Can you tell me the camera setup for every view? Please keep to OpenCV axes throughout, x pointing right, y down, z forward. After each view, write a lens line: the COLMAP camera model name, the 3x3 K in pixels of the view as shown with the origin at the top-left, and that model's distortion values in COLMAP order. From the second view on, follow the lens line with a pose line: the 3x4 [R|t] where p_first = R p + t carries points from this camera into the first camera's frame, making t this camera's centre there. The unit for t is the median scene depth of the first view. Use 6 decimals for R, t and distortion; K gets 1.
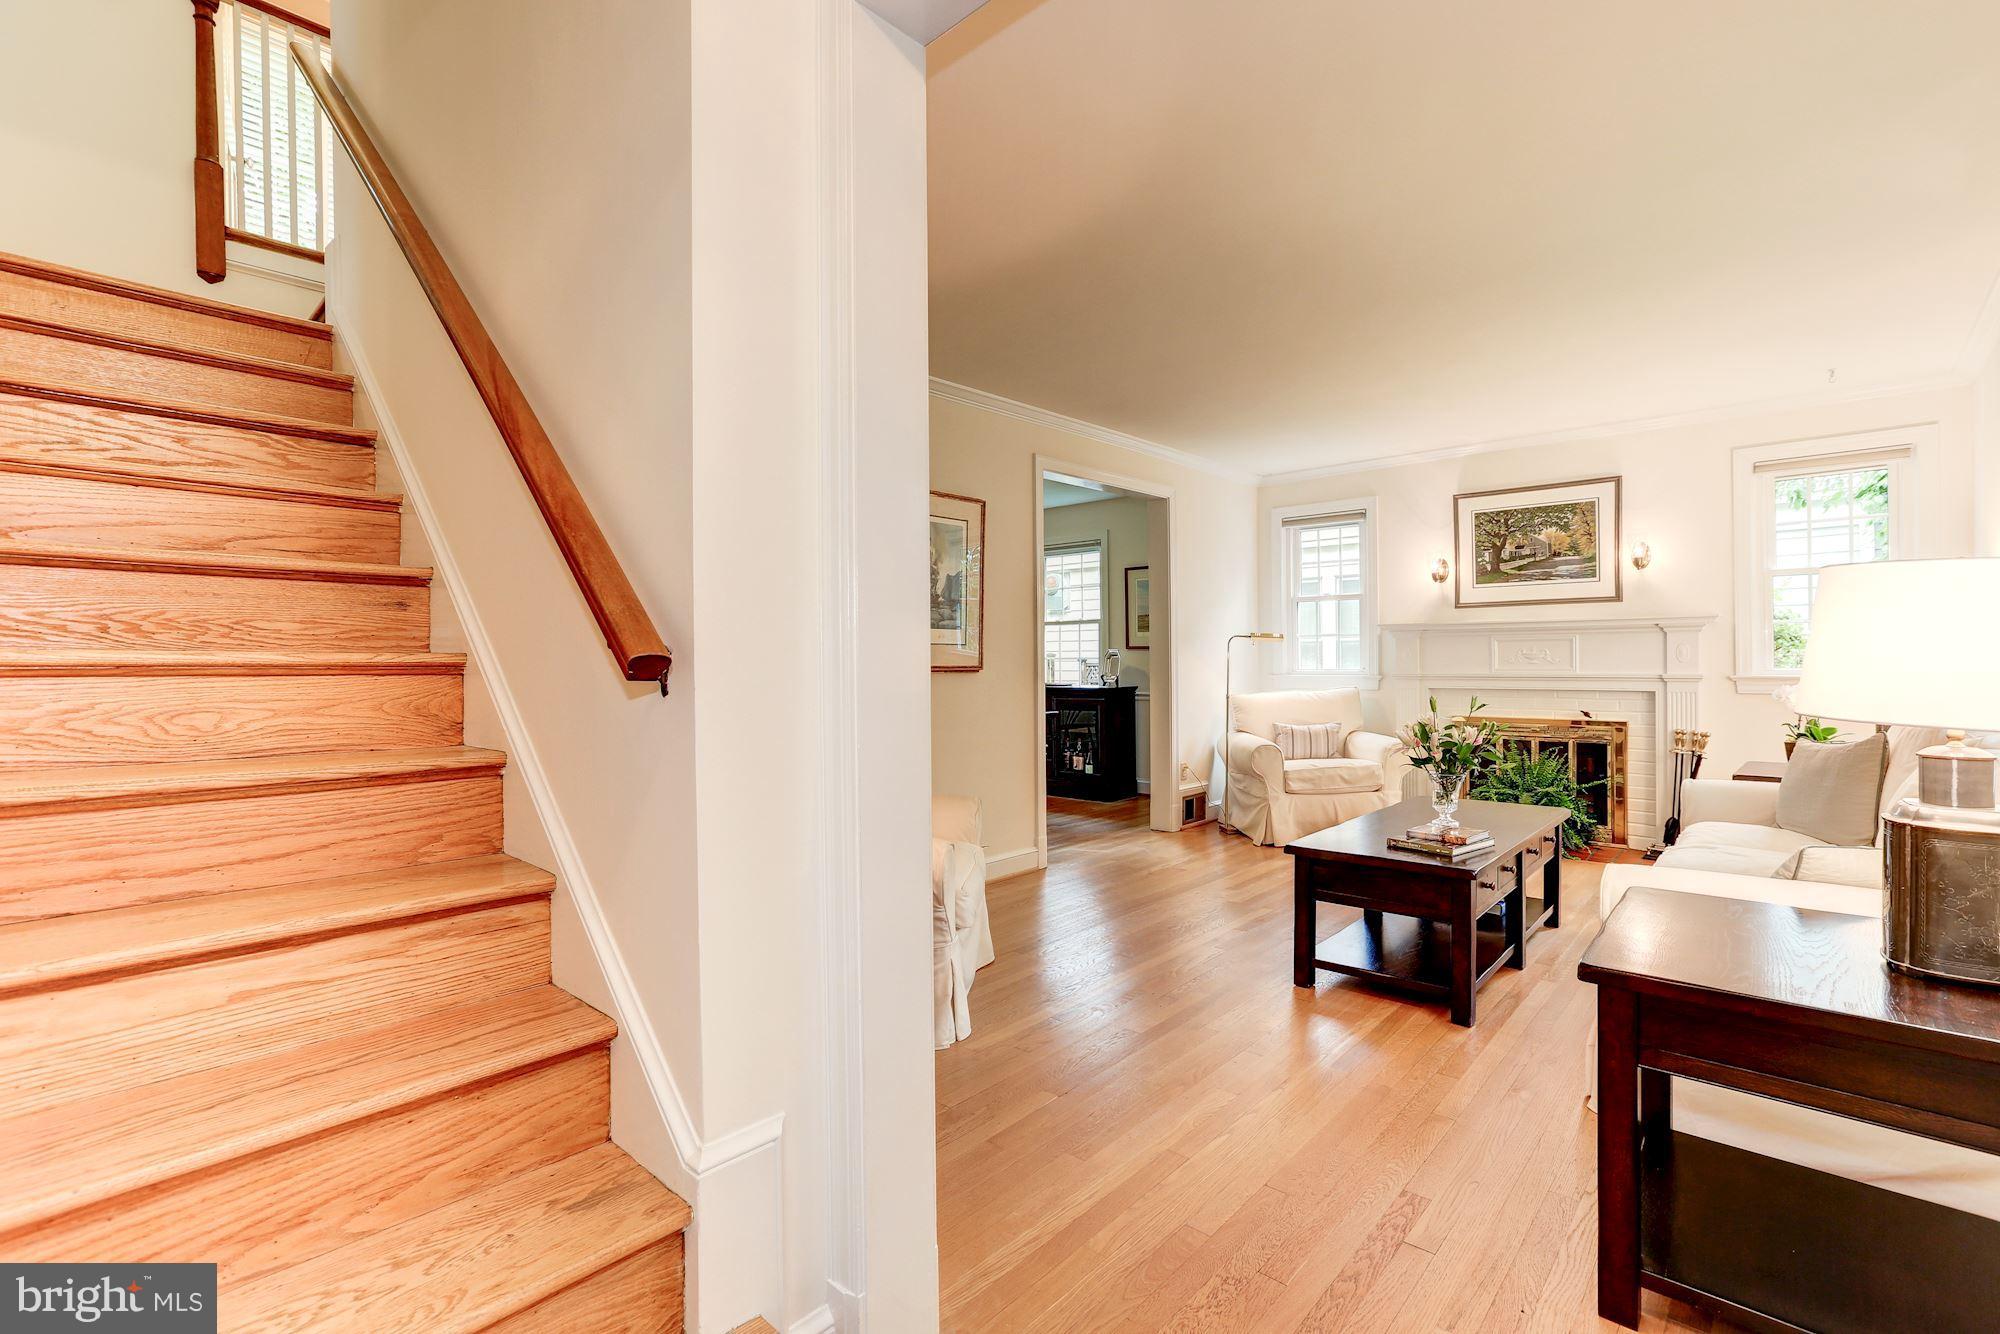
lens RADIAL K [[896.3, 0, 1003.9], [0, 896.3, 672.3], [0, 0, 1]] dist [0.000114, 0.000187]
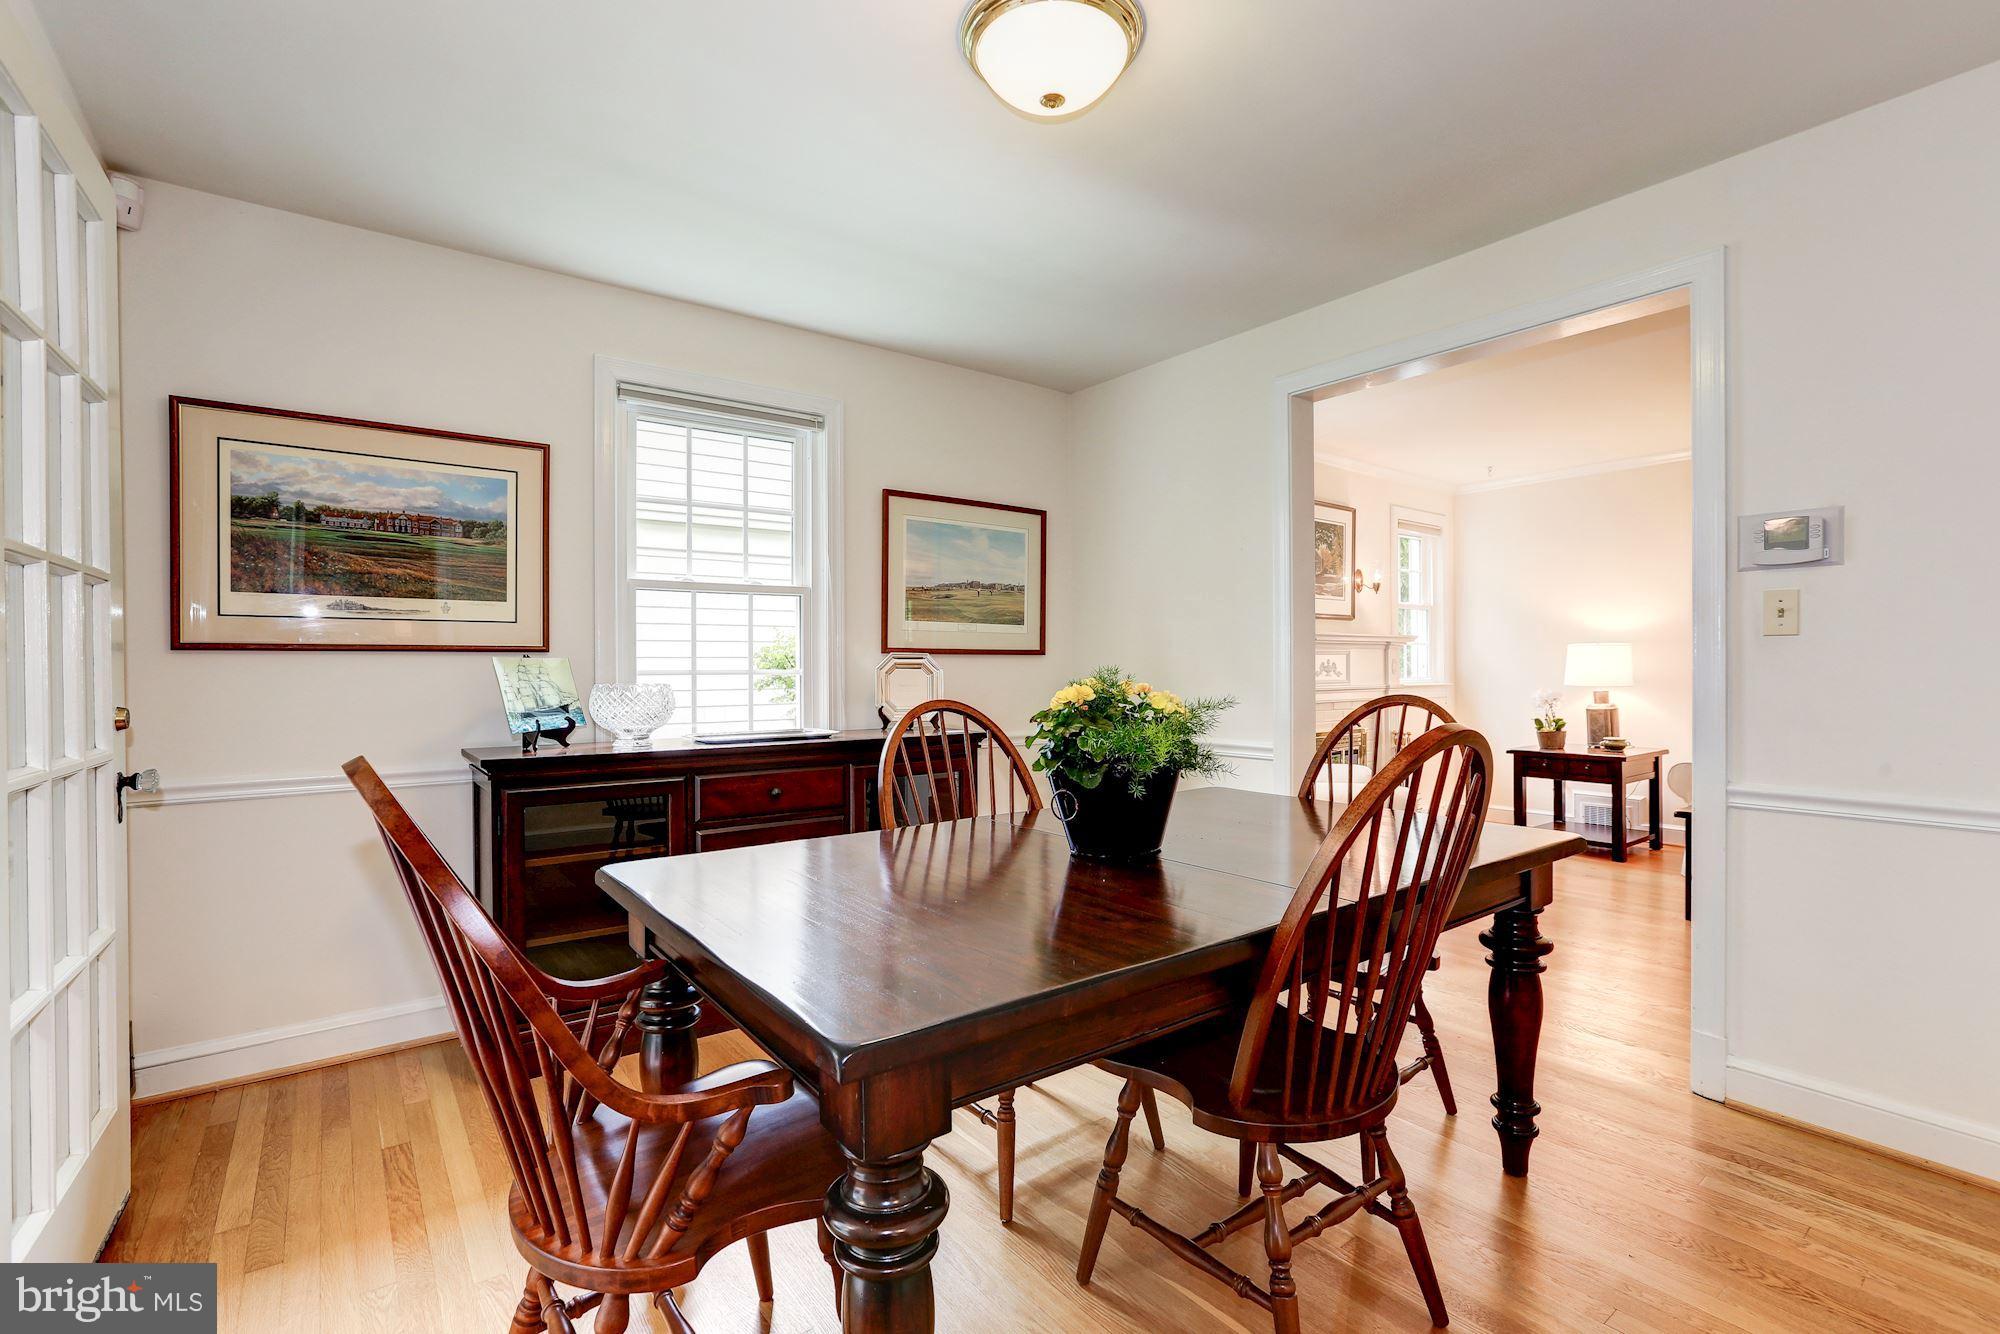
lens RADIAL K [[896.3, 0, 1003.9], [0, 896.3, 672.3], [0, 0, 1]] dist [0.000114, 0.000187]
pose [[0.188963, 0.005907, 0.981966, -0.456128], [0.021956, 0.999707, -0.010239, -0.011245], [-0.981739, 0.023494, 0.188778, 1.129556]]
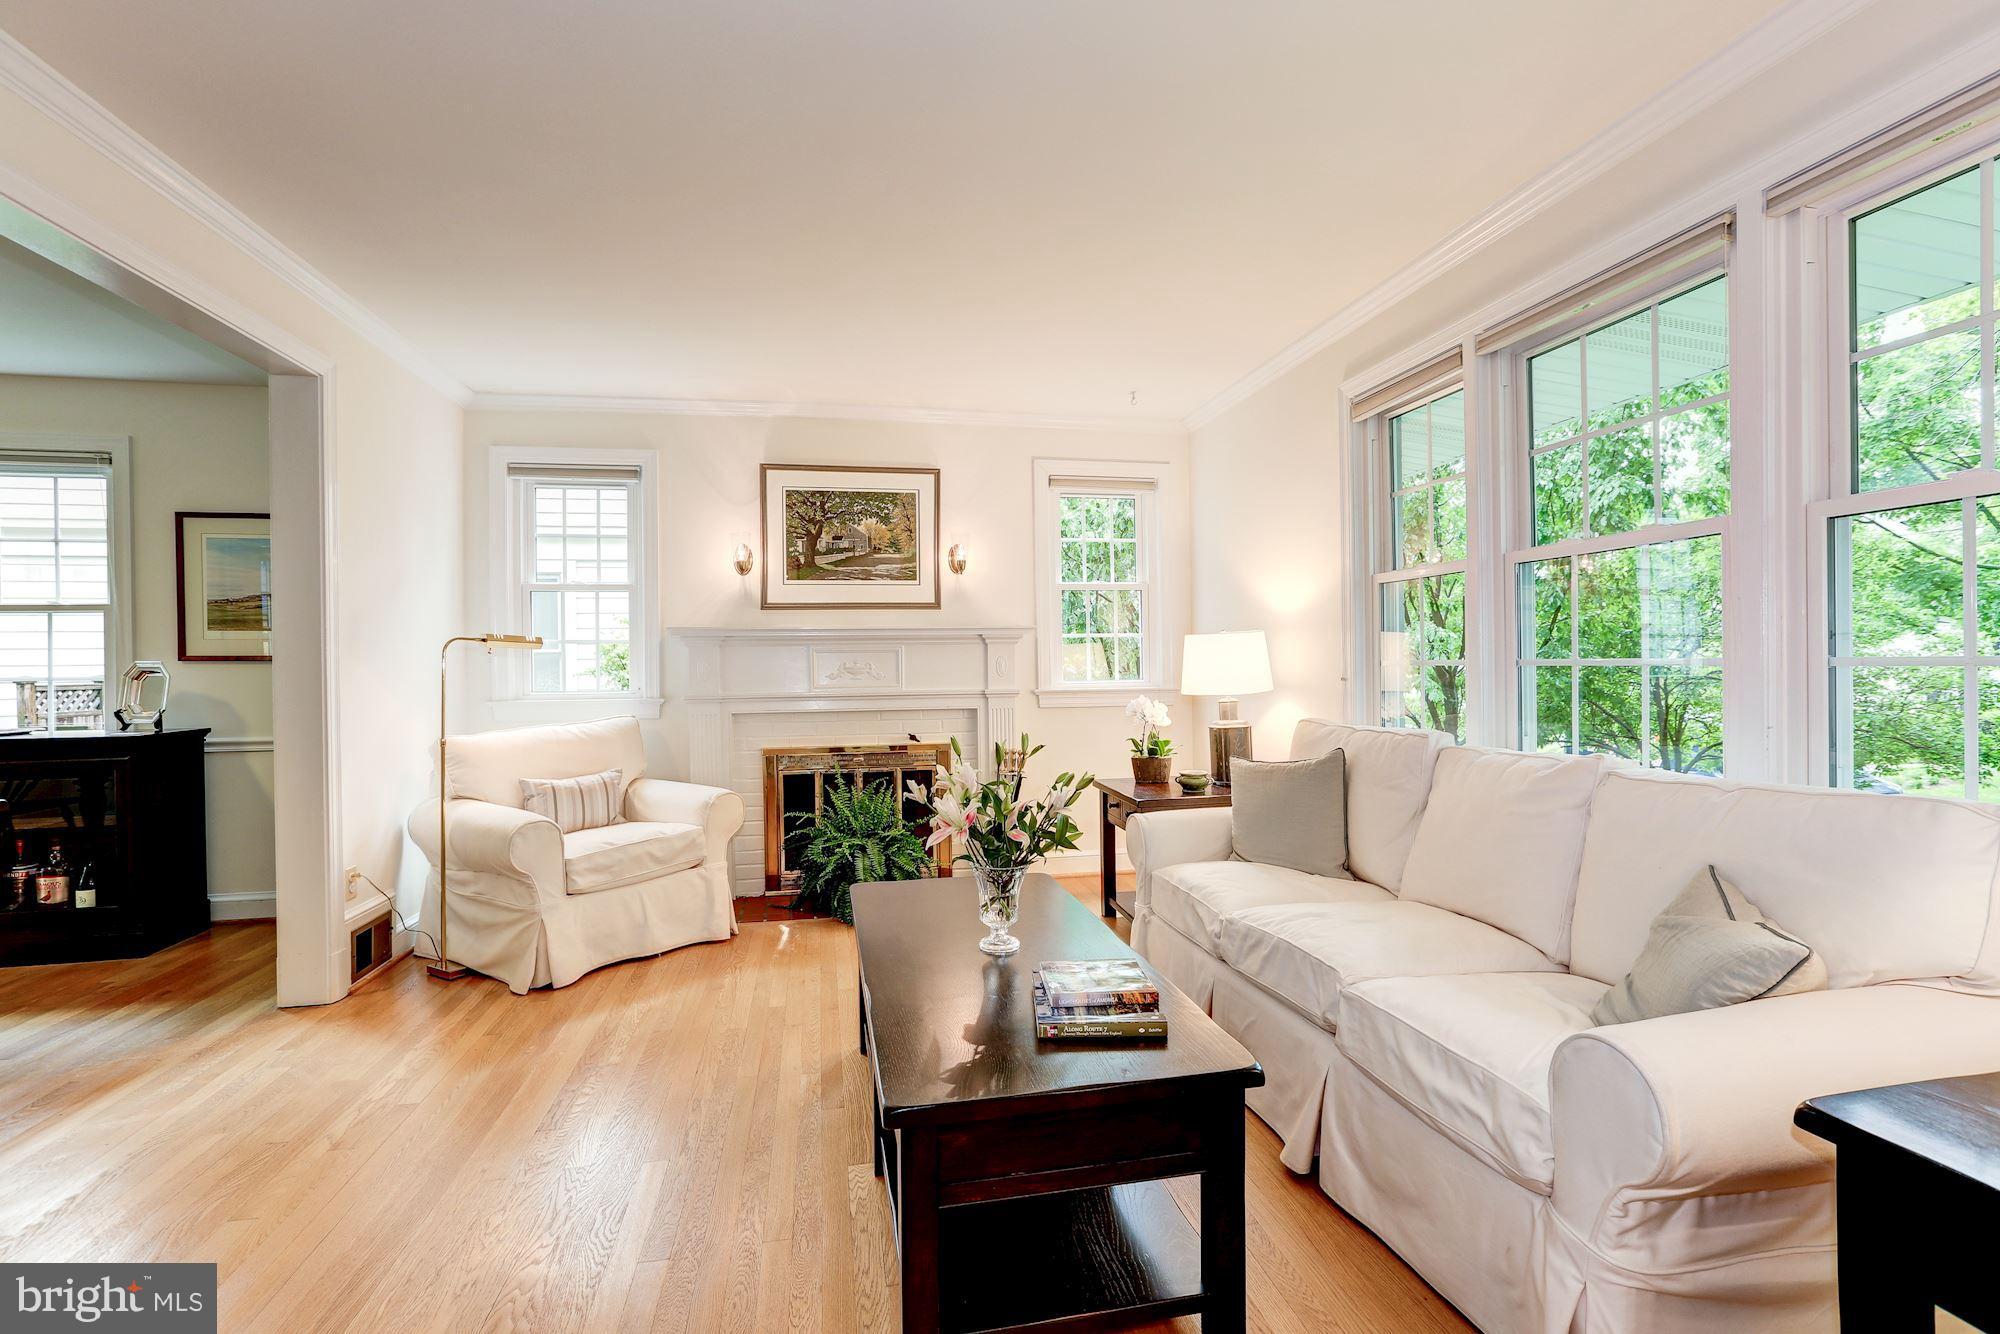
lens RADIAL K [[945.5, 0, 999.3], [0, 945.5, 651.3], [0, 0, 1]] dist [0.000664, 0.000847]
pose [[0.609304, 0.009678, 0.792877, -0.020622], [0.019422, 0.999443, -0.027125, -0.009115], [-0.792699, 0.031927, 0.608777, 0.347620]]
